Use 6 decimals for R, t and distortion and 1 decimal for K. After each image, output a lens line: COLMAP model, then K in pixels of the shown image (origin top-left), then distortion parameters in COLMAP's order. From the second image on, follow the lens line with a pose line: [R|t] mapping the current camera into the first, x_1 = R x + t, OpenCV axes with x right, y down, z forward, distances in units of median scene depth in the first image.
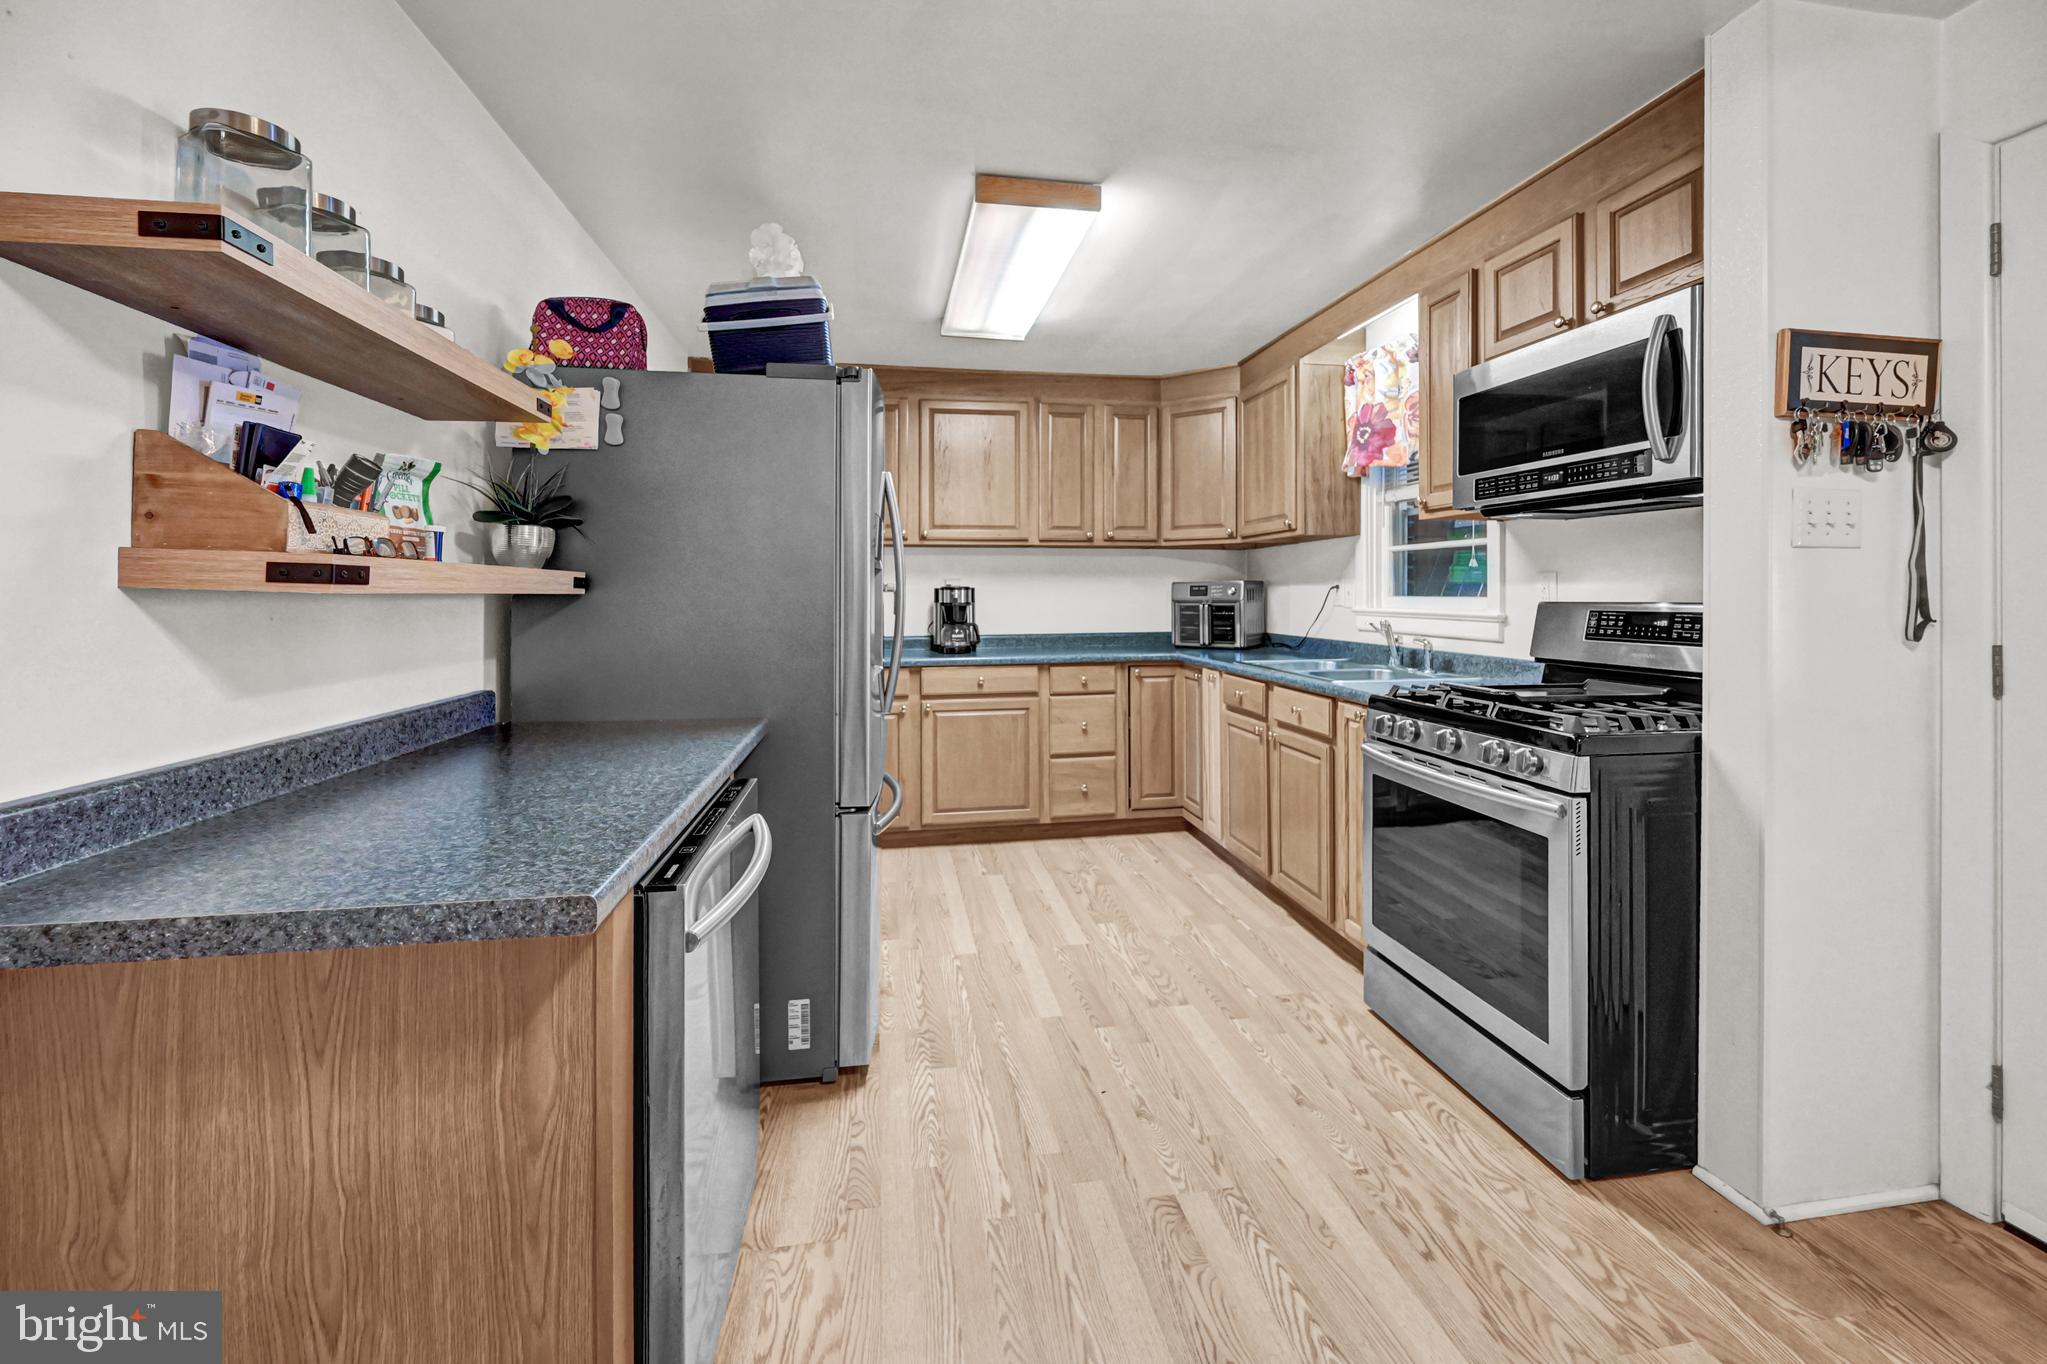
lens RADIAL K [[843.1, 0, 1024.3], [0, 843.1, 583.0], [0, 0, 1]] dist [-0.001561, -0.000056]
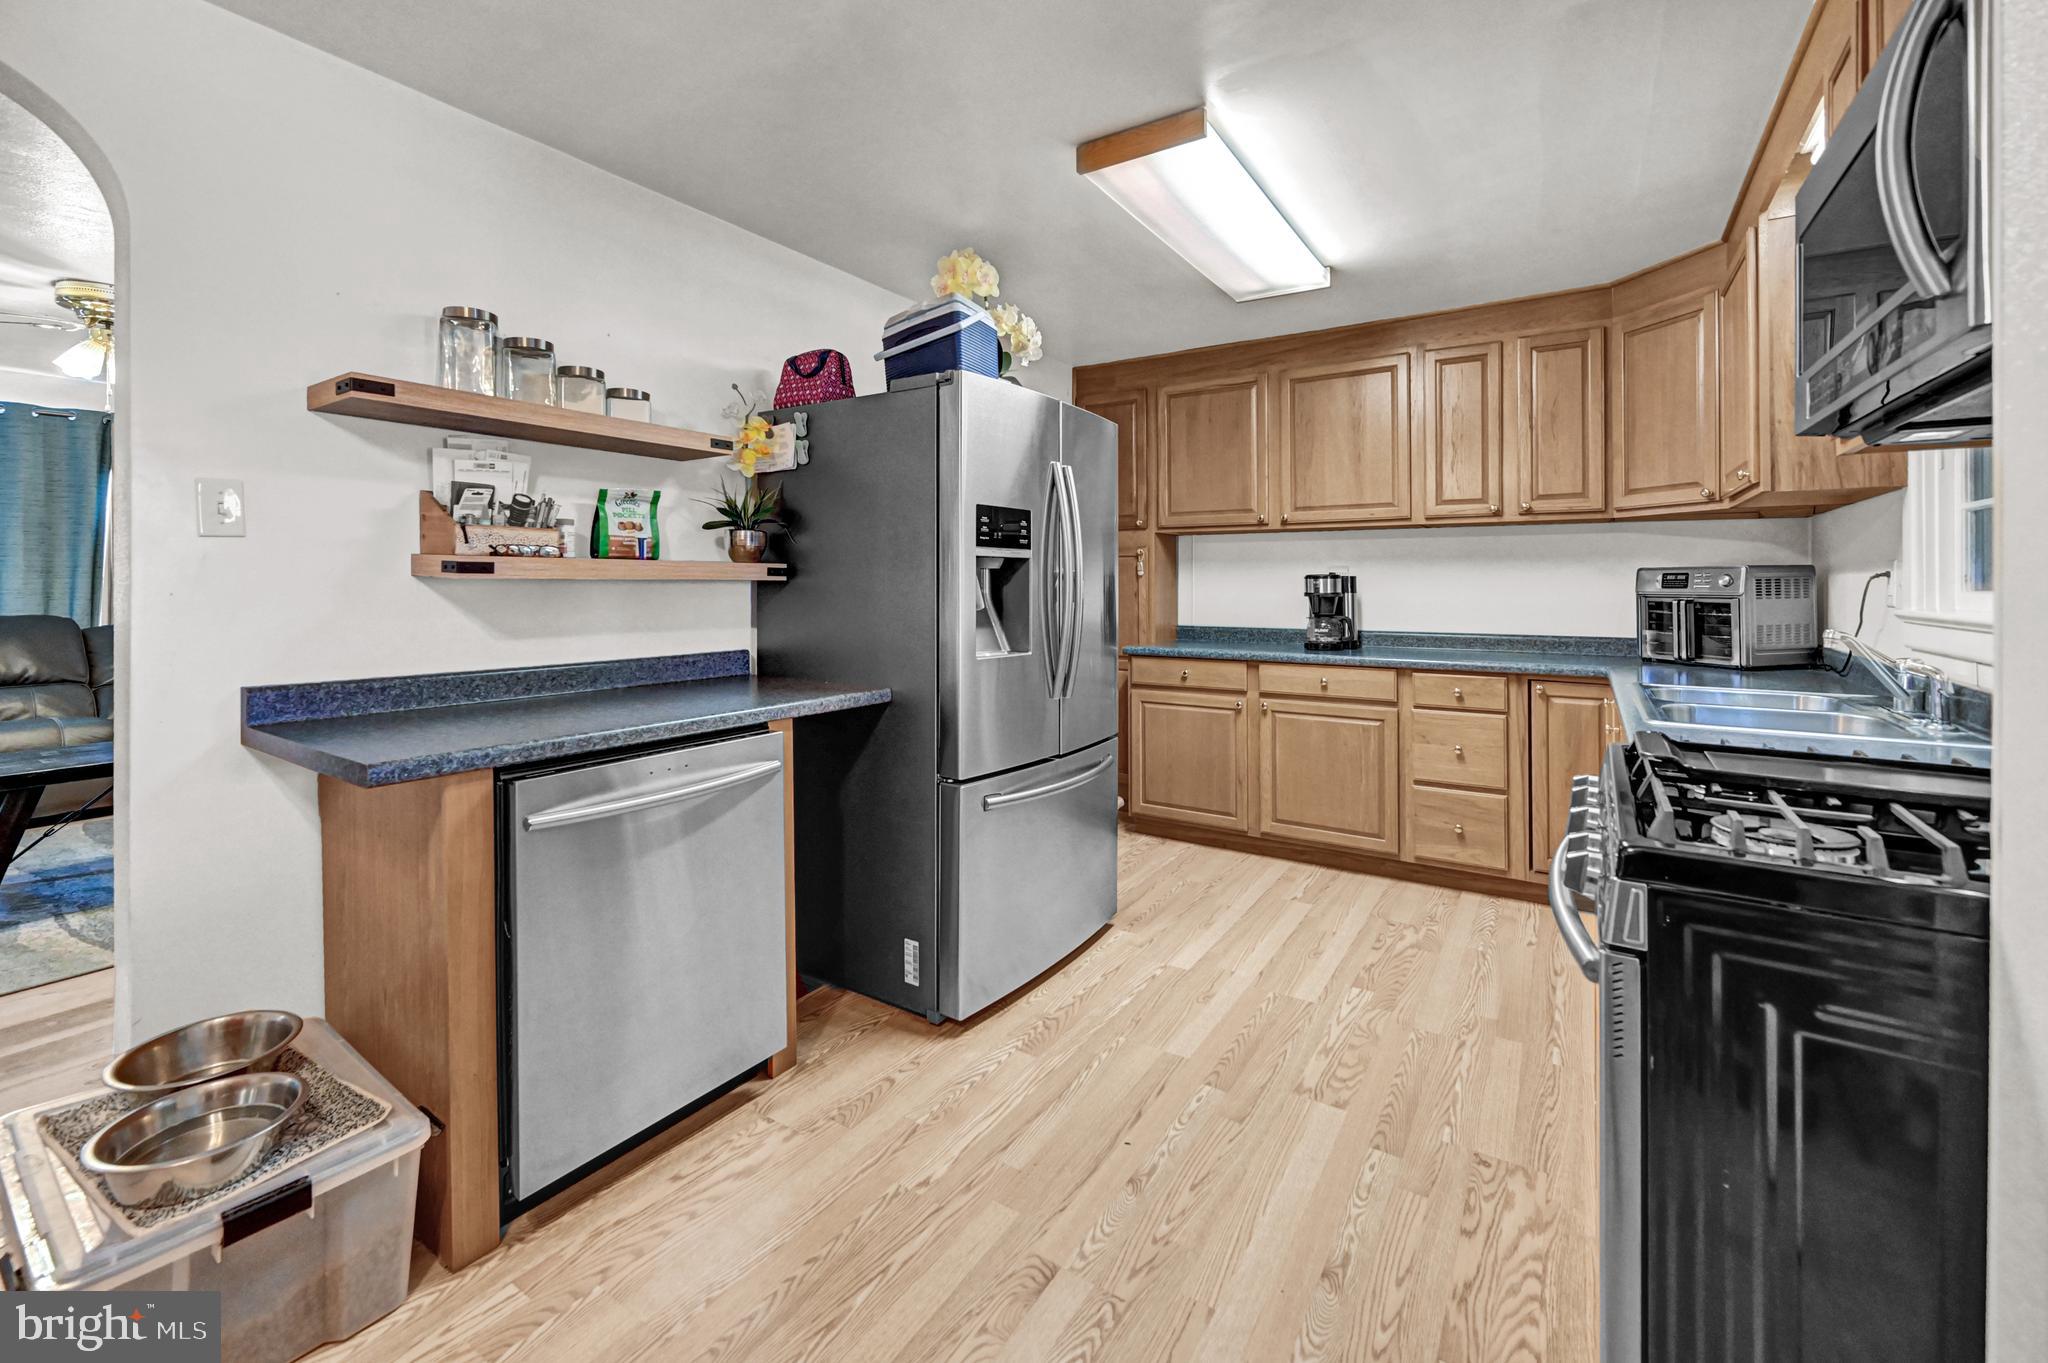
lens RADIAL K [[848.3, 0, 1023.8], [0, 848.3, 575.2], [0, 0, 1]] dist [-0.002475, -0.000016]
pose [[0.731951, -0.001265, -0.681356, 0.371546], [0.003712, 0.999991, 0.002131, 0.001875], [0.681348, -0.004089, 0.731949, 0.163736]]
